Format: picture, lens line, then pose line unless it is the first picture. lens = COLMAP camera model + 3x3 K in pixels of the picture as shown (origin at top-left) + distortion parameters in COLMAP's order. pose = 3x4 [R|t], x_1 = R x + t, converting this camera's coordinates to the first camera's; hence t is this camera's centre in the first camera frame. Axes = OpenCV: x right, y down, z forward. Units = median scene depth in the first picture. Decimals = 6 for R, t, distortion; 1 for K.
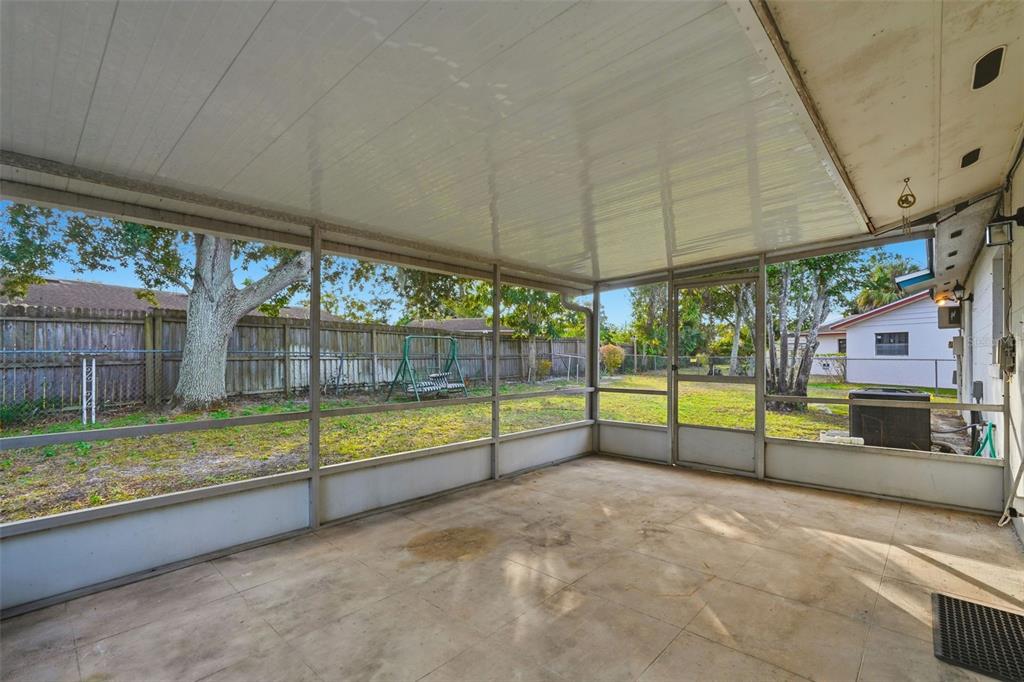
lens RADIAL K [[455.4, 0, 513.3], [0, 455.4, 344.2], [0, 0, 1]] dist [-0.013359, 0.006756]
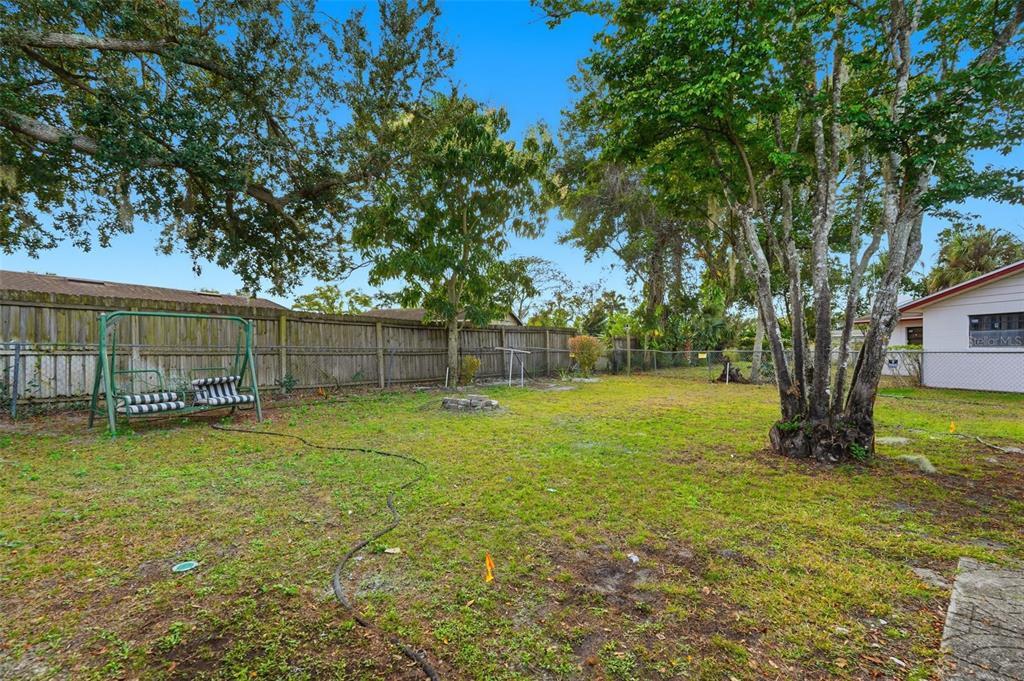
lens RADIAL K [[455.4, 0, 513.3], [0, 455.4, 343.7], [0, 0, 1]] dist [-0.013359, 0.006756]
pose [[0.996869, -0.006881, -0.078765, 0.308368], [0.007232, 0.999965, 0.004175, 0.022104], [0.078734, -0.004731, 0.996884, 0.495785]]
